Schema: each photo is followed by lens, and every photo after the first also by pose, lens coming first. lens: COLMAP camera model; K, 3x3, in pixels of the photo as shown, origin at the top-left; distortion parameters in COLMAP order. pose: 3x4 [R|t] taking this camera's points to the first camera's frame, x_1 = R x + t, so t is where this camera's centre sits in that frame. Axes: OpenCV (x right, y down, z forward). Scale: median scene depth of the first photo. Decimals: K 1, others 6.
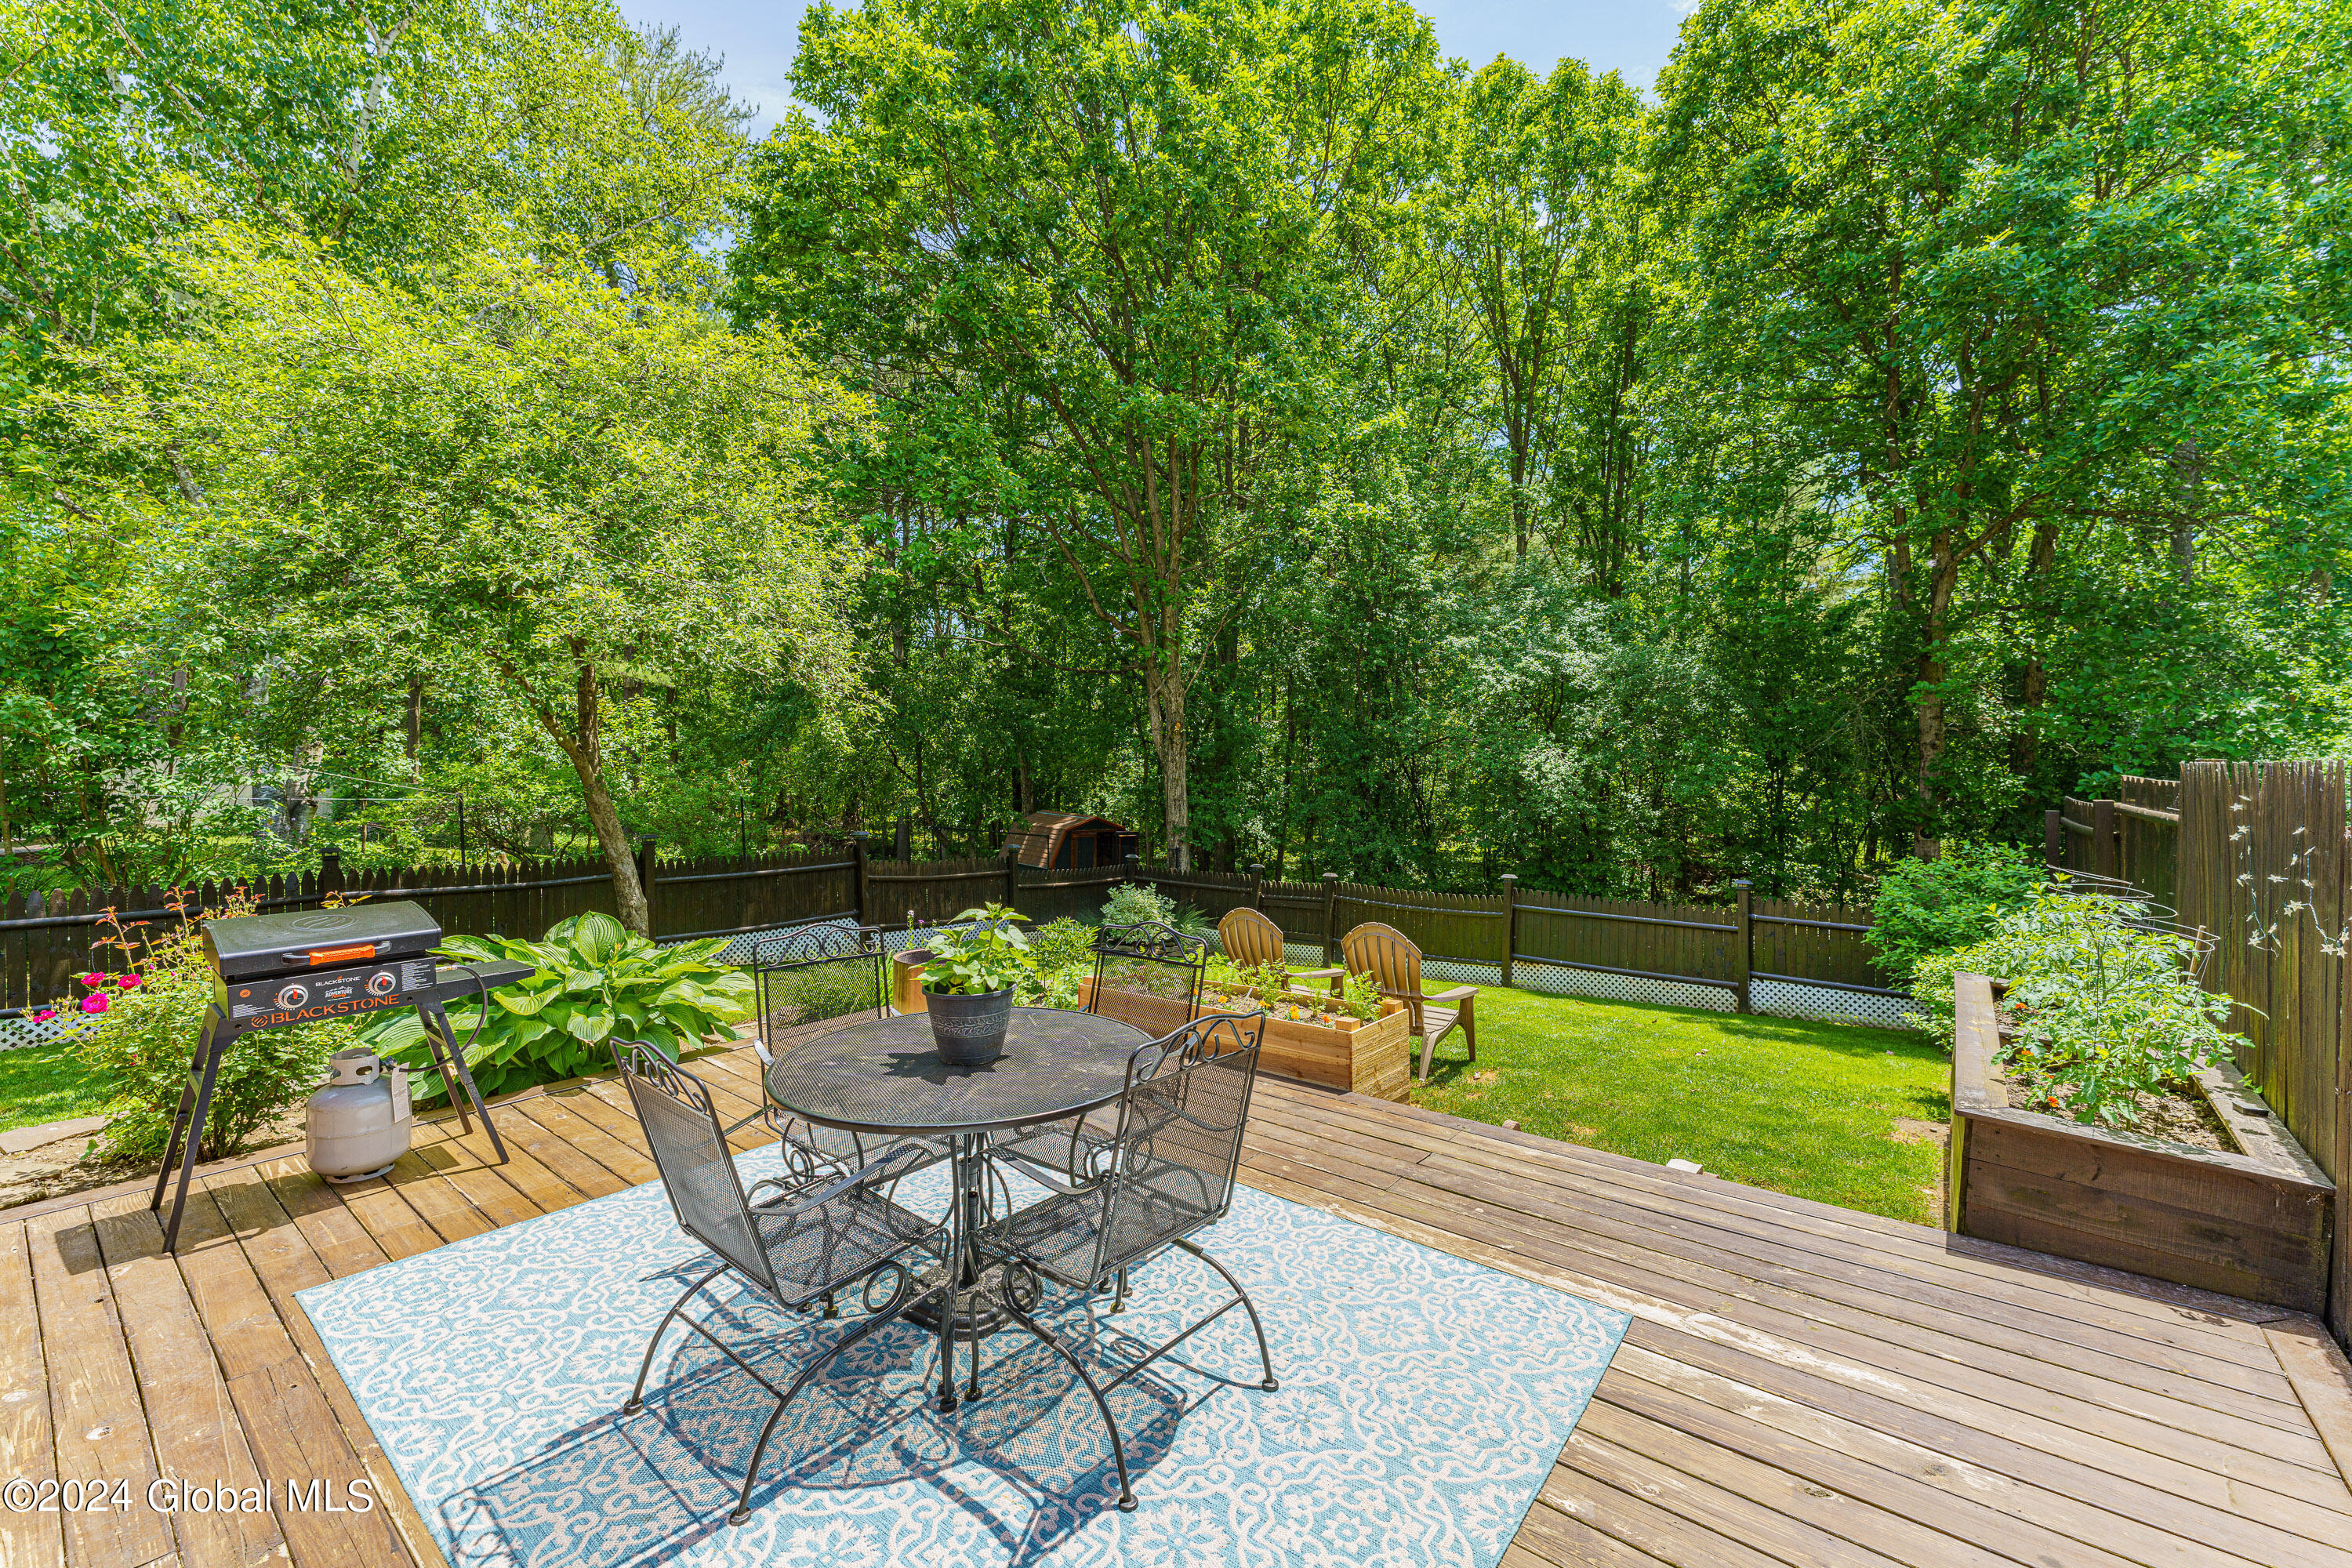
lens RADIAL K [[967.5, 0, 1176.0], [0, 967.5, 784.0], [0, 0, 1]] dist [0.000014, -0.000045]
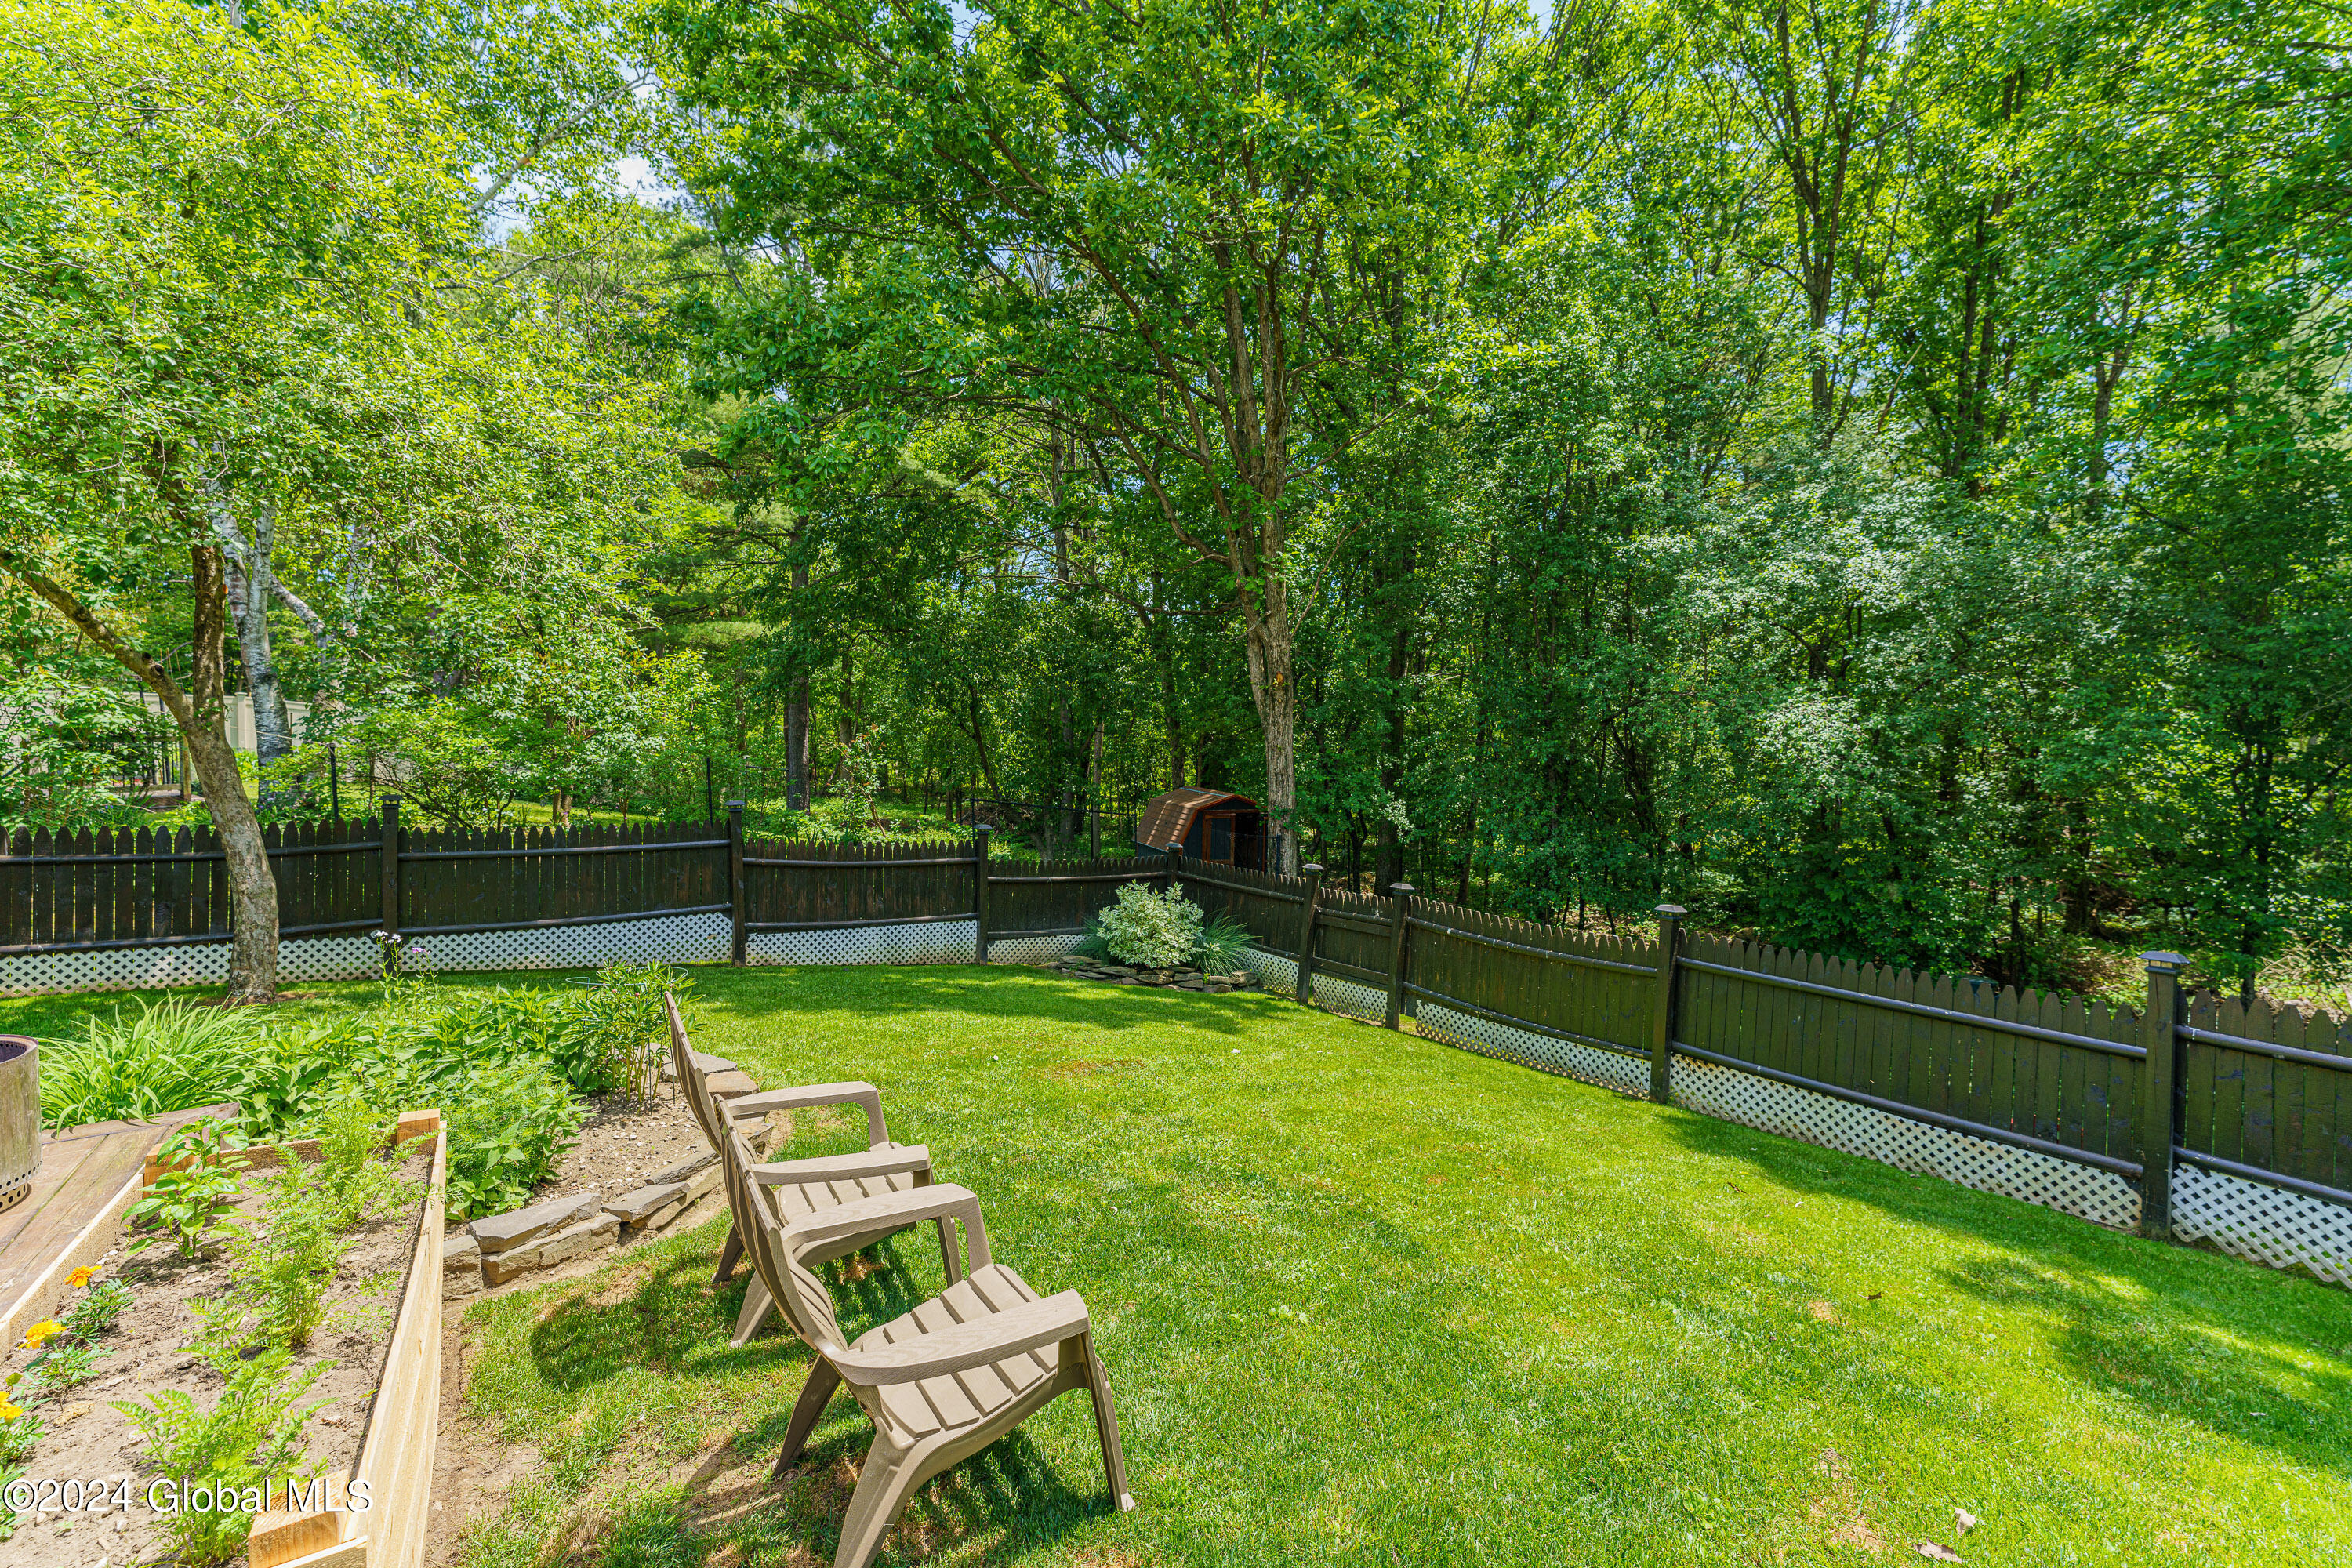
lens RADIAL K [[967.5, 0, 1176.0], [0, 967.5, 784.0], [0, 0, 1]] dist [0.000014, -0.000045]
pose [[0.959975, 0.021075, -0.279292, 0.161143], [-0.015603, 0.999641, 0.021801, 0.009912], [0.279651, -0.016571, 0.959959, 0.262956]]
